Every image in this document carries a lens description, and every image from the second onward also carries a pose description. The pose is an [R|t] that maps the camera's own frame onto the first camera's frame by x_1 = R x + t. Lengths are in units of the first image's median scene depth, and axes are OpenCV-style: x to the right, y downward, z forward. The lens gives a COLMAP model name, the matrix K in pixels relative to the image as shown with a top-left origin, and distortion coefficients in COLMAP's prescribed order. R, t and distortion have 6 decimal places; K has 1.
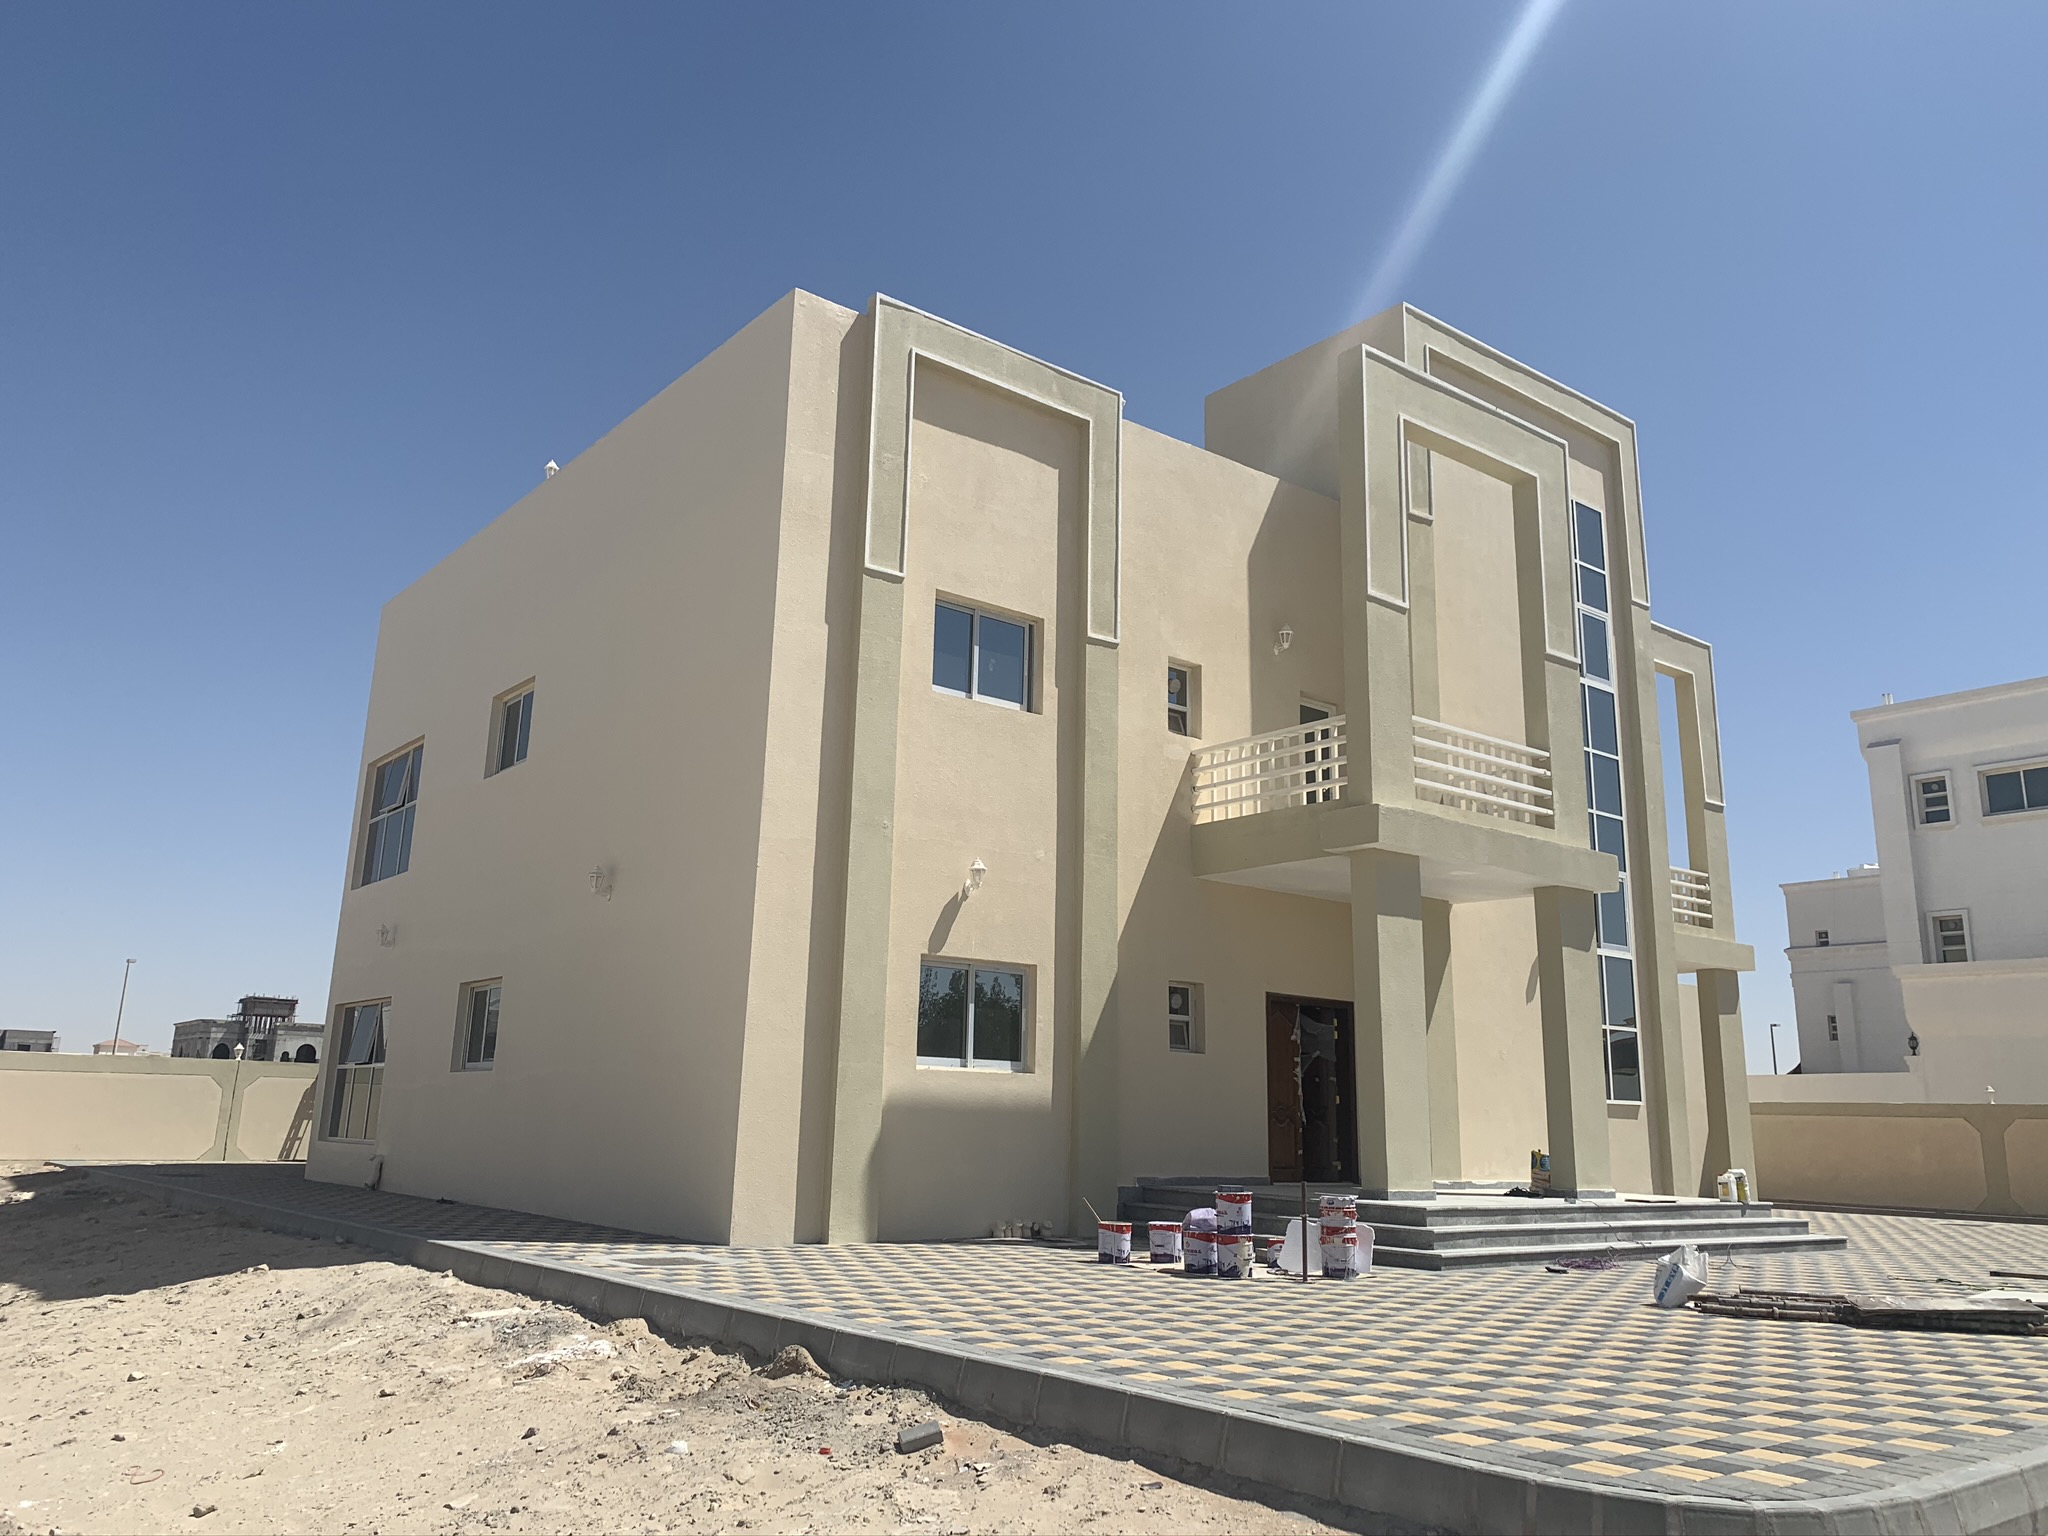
lens RADIAL K [[1561.4, 0, 1001.5], [0, 1561.4, 764.4], [0, 0, 1]] dist [0.035369, -0.052617]
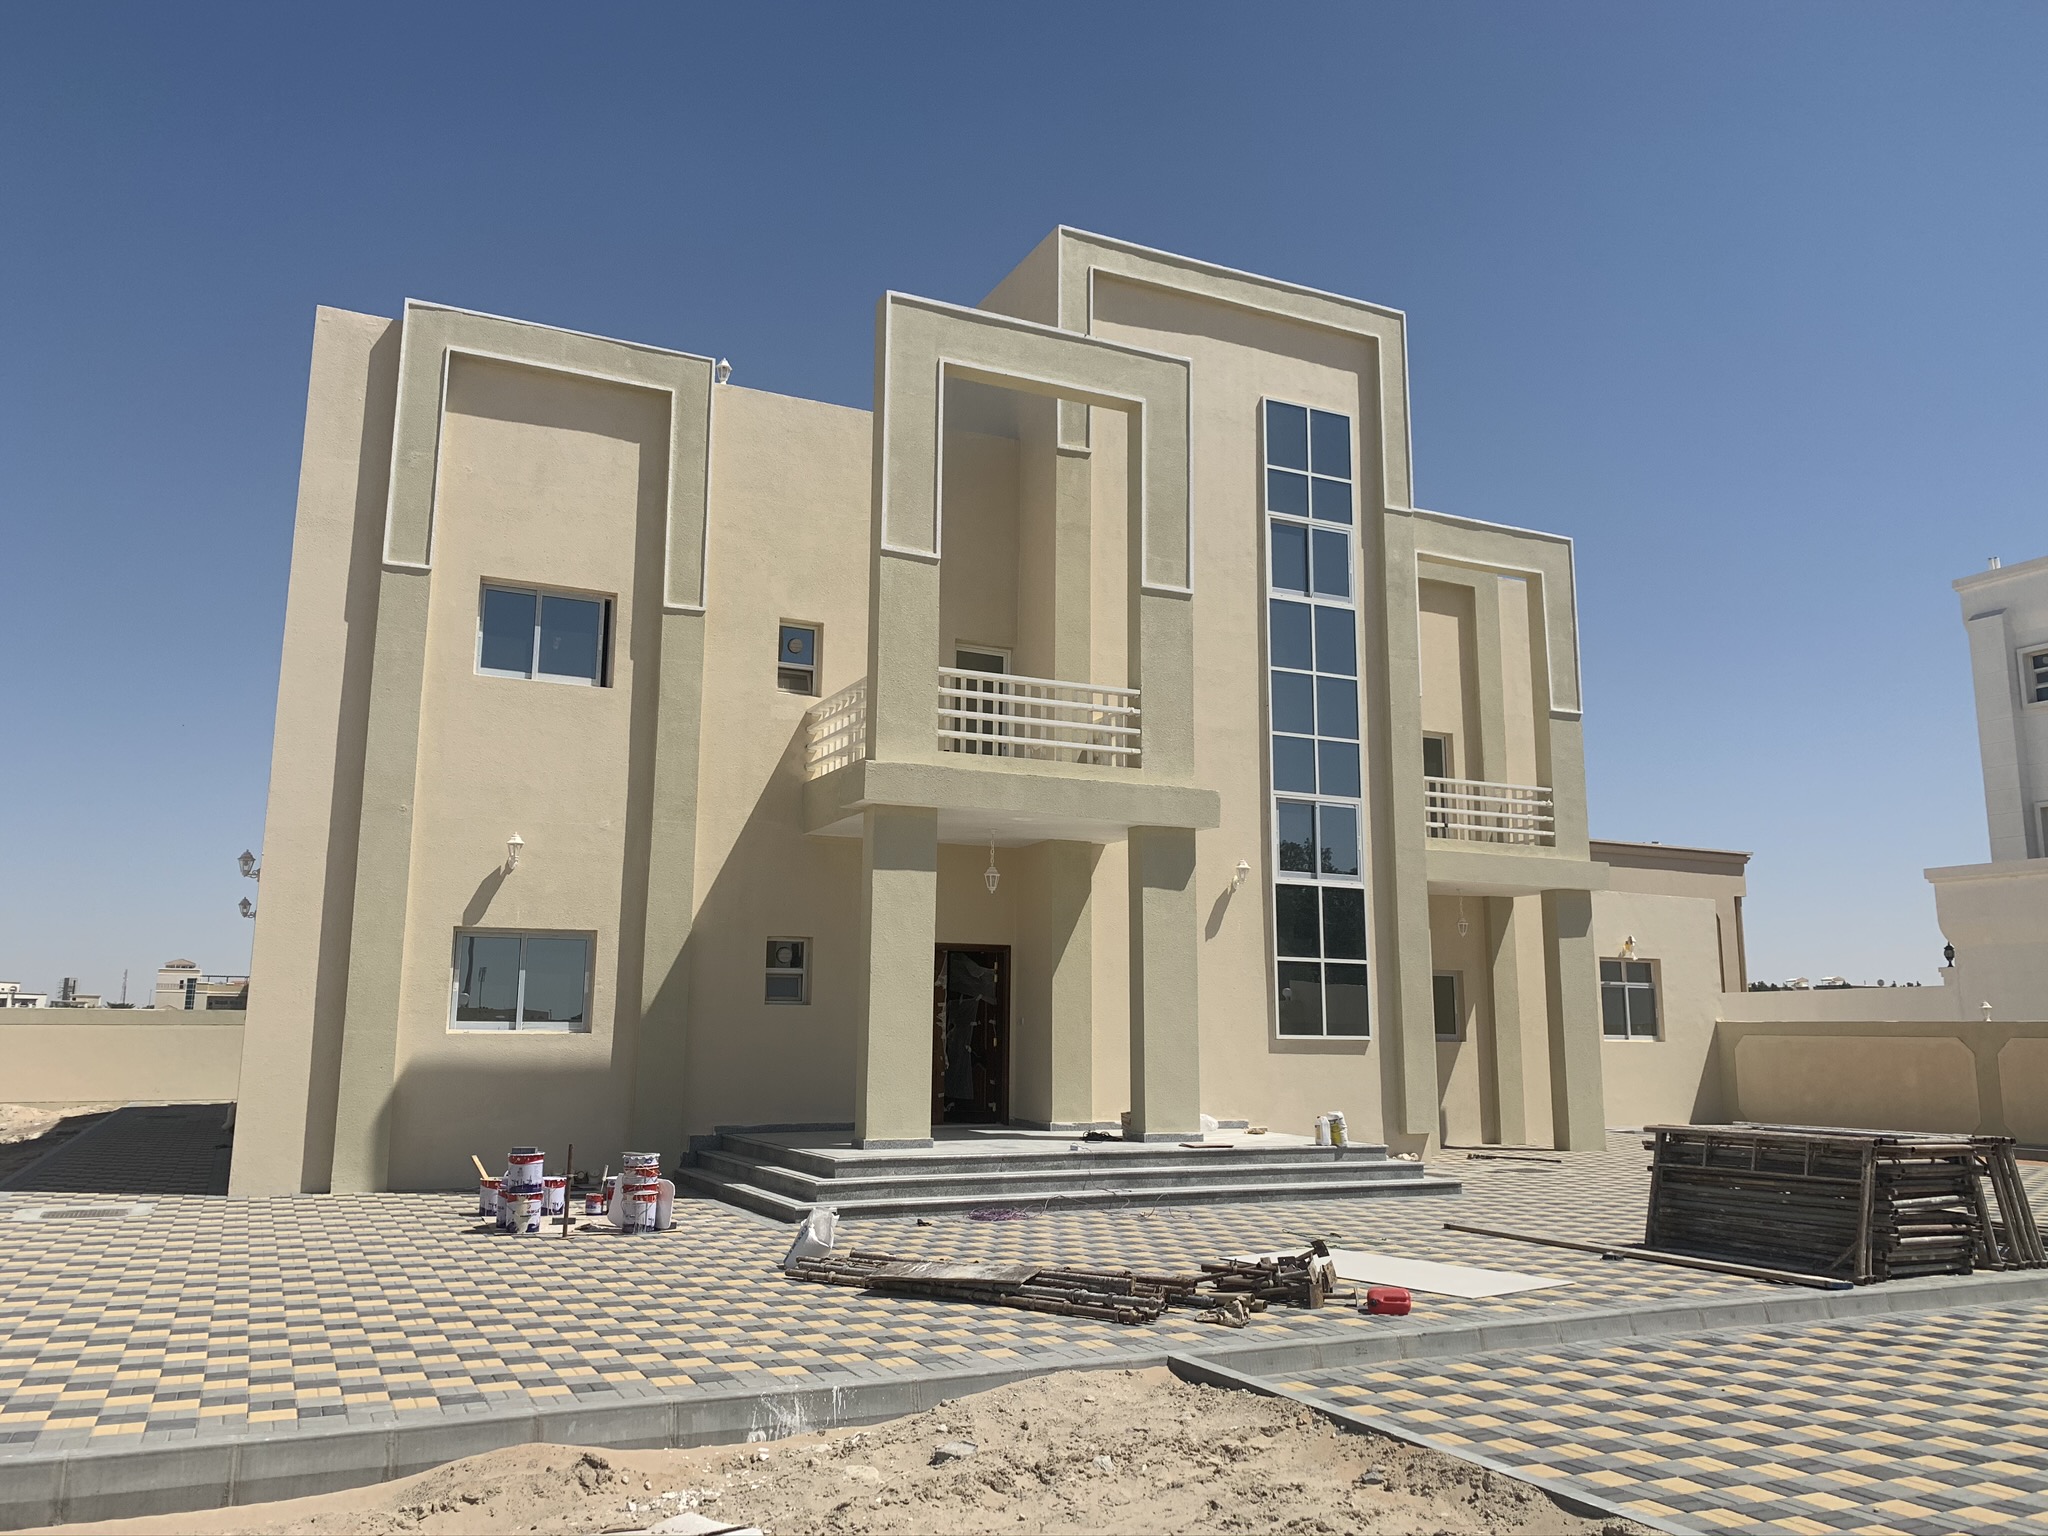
lens RADIAL K [[1593.2, 0, 1100.6], [0, 1593.2, 766.4], [0, 0, 1]] dist [0.082383, -0.203052]
pose [[0.977578, -0.053006, -0.203793, 0.547185], [0.064531, 0.996646, 0.050327, -0.012353], [0.200442, -0.062349, 0.977720, 0.023089]]
